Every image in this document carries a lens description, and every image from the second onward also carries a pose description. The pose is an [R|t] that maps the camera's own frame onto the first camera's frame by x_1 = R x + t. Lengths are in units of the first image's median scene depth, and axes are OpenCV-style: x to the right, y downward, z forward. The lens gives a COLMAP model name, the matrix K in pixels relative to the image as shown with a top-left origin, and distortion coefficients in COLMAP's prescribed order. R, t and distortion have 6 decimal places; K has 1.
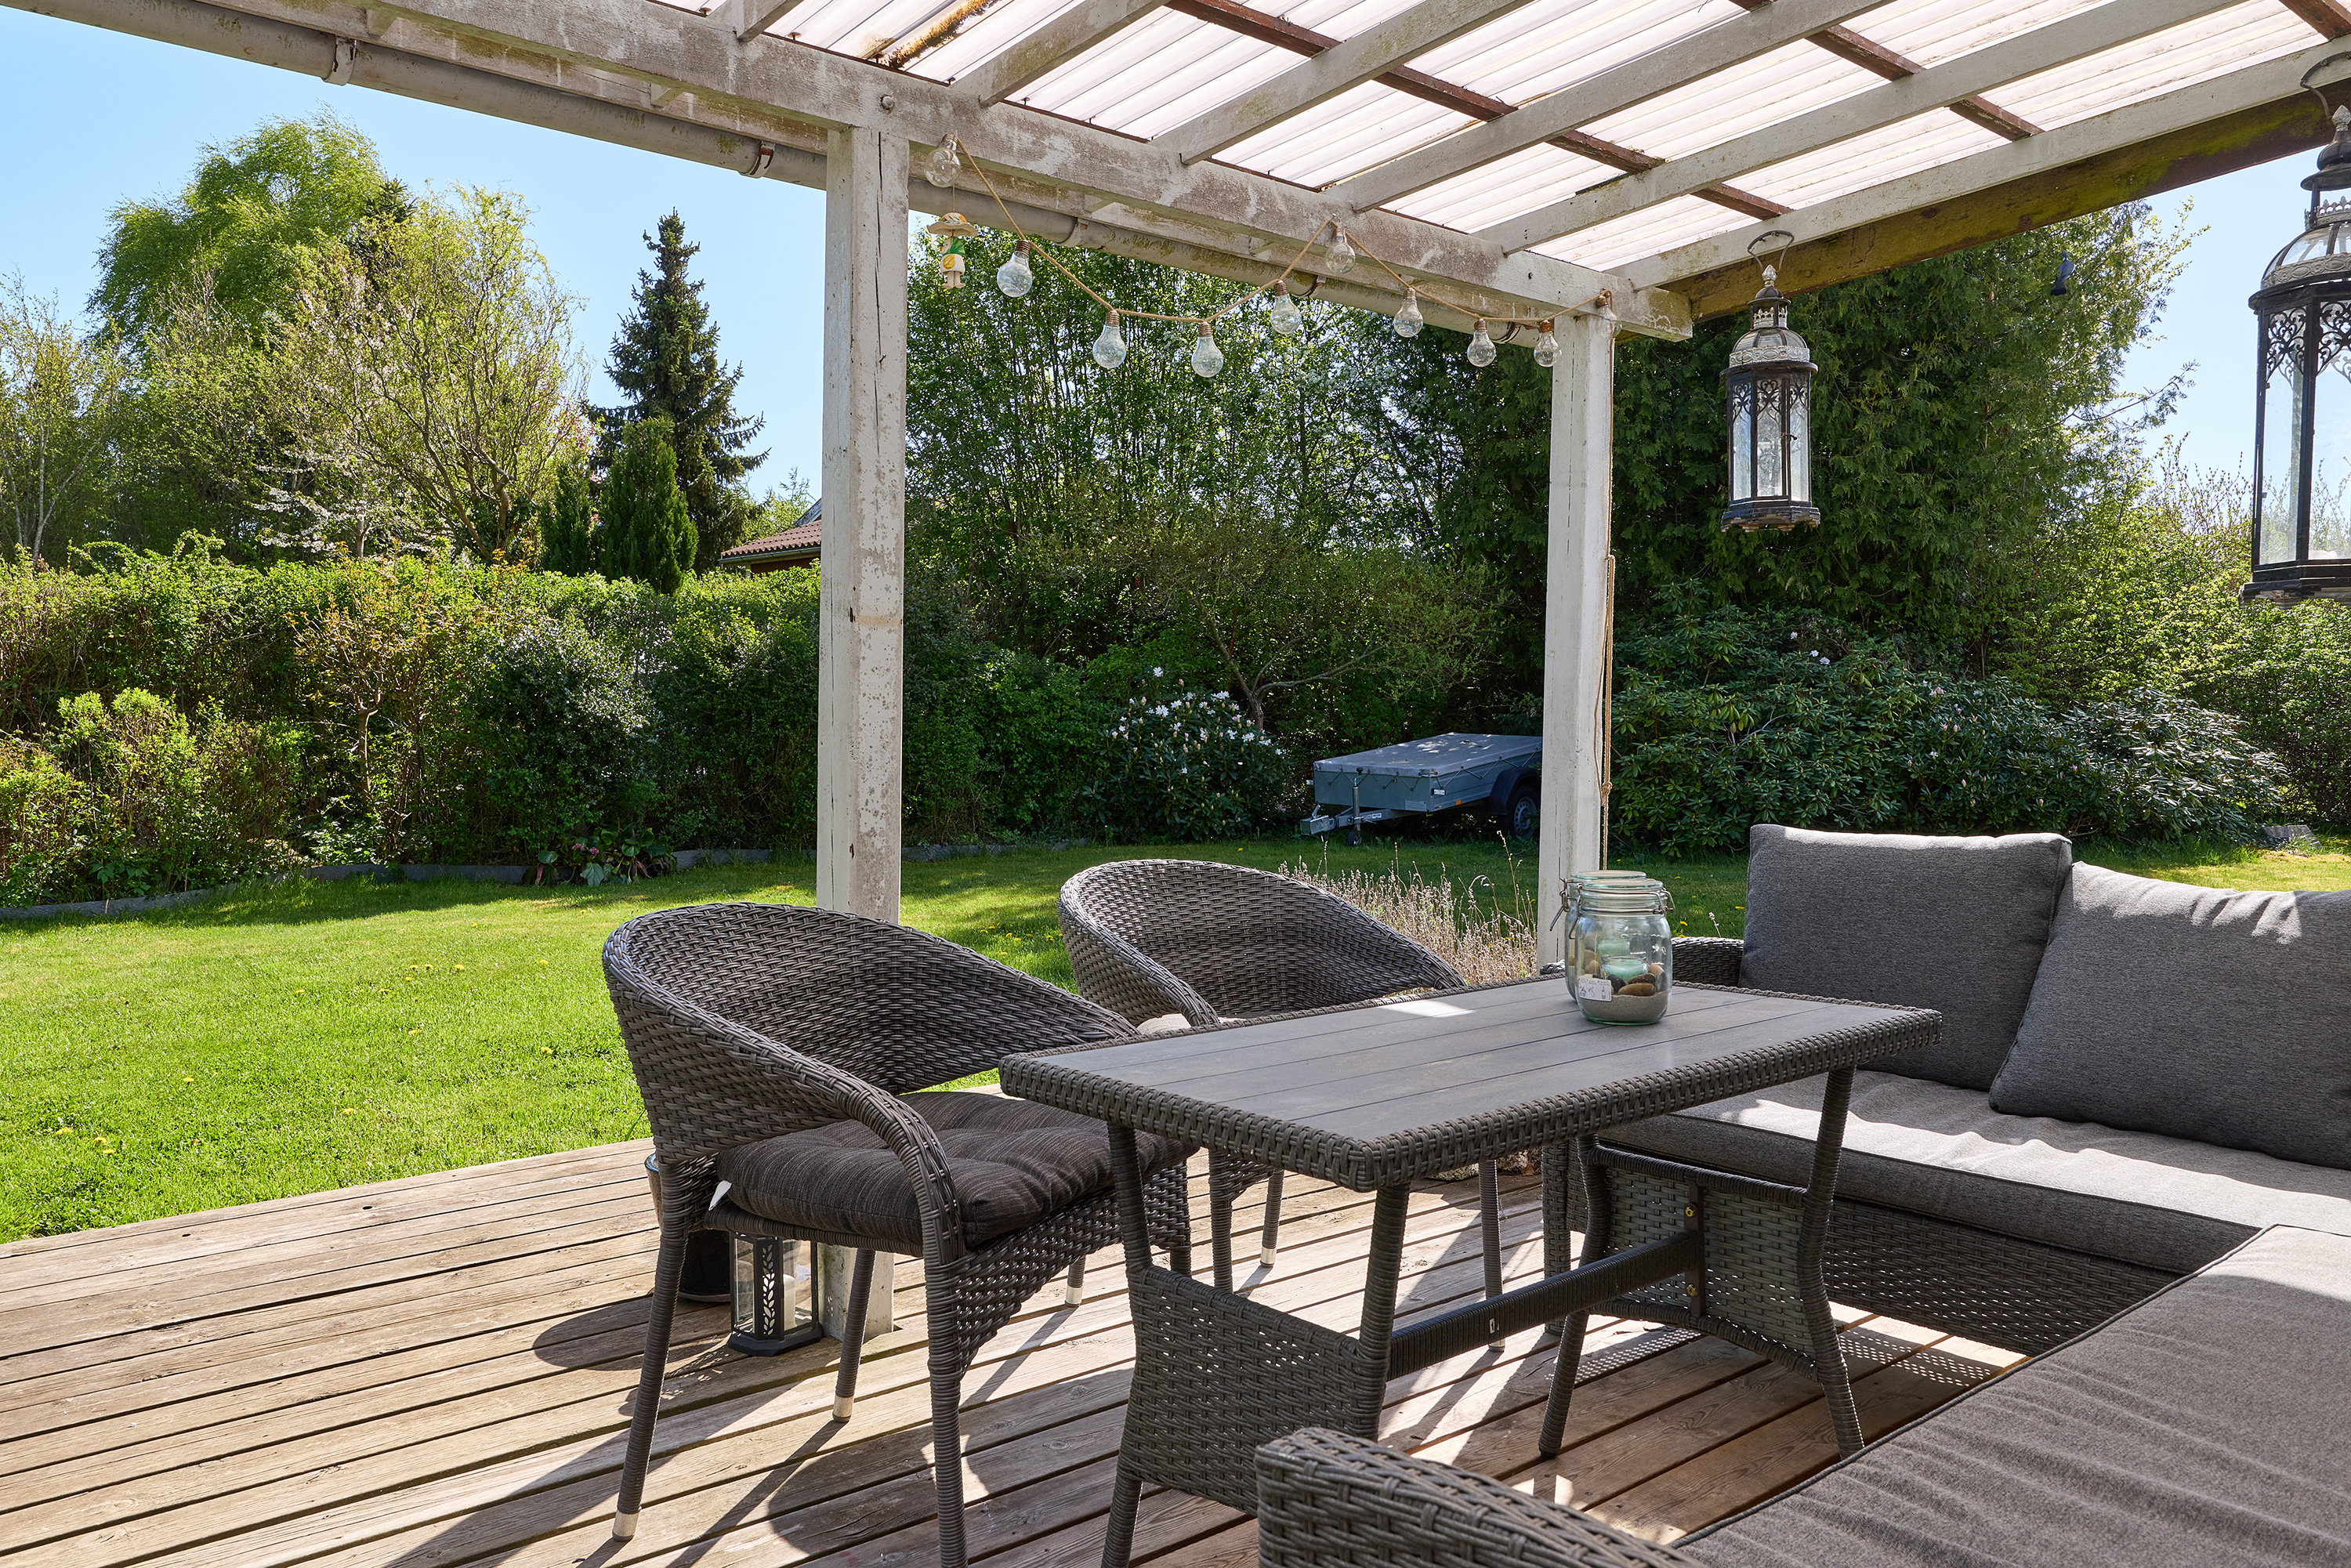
lens RADIAL K [[1762.0, 0, 1175.5], [0, 1762.0, 784.0], [0, 0, 1]] dist [0.003462, -0.000659]
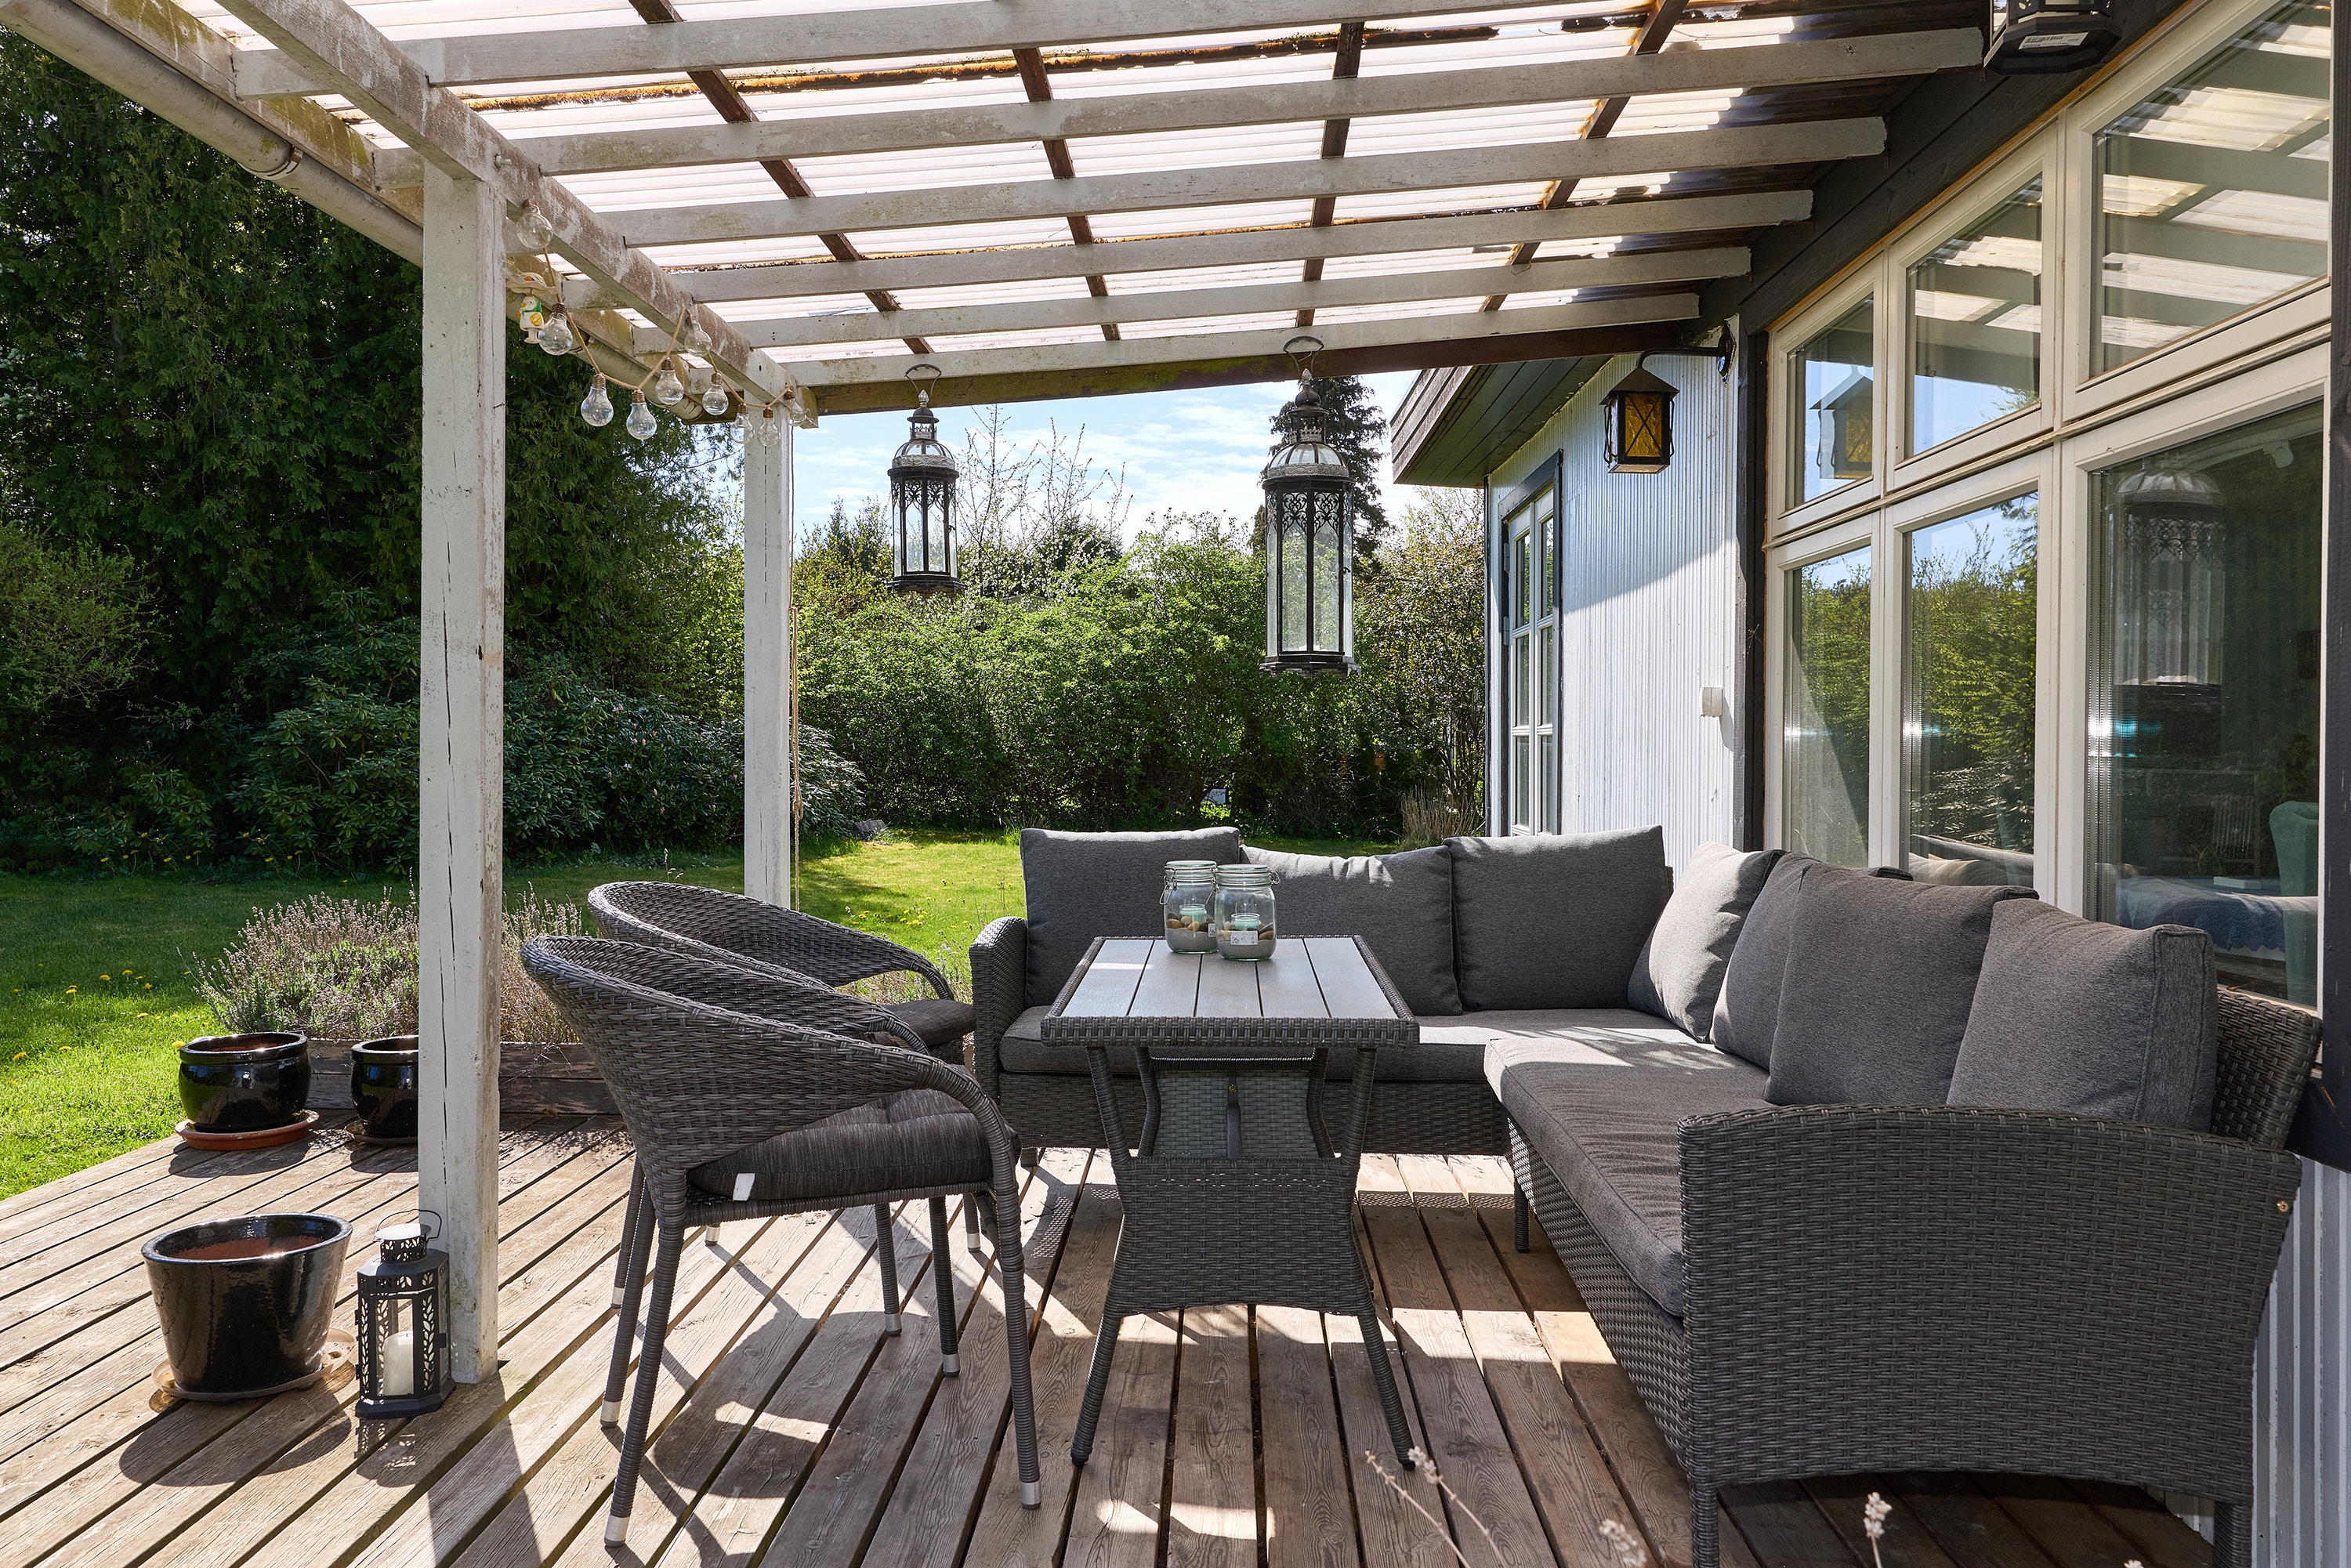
lens RADIAL K [[1792.9, 0, 1177.6], [0, 1792.9, 682.8], [0, 0, 1]] dist [0.039200, -0.004231]
pose [[0.673483, 0.023814, 0.738819, -0.164171], [0.021129, 0.998452, -0.051442, -0.003973], [-0.738901, 0.050256, 0.671937, 0.000655]]
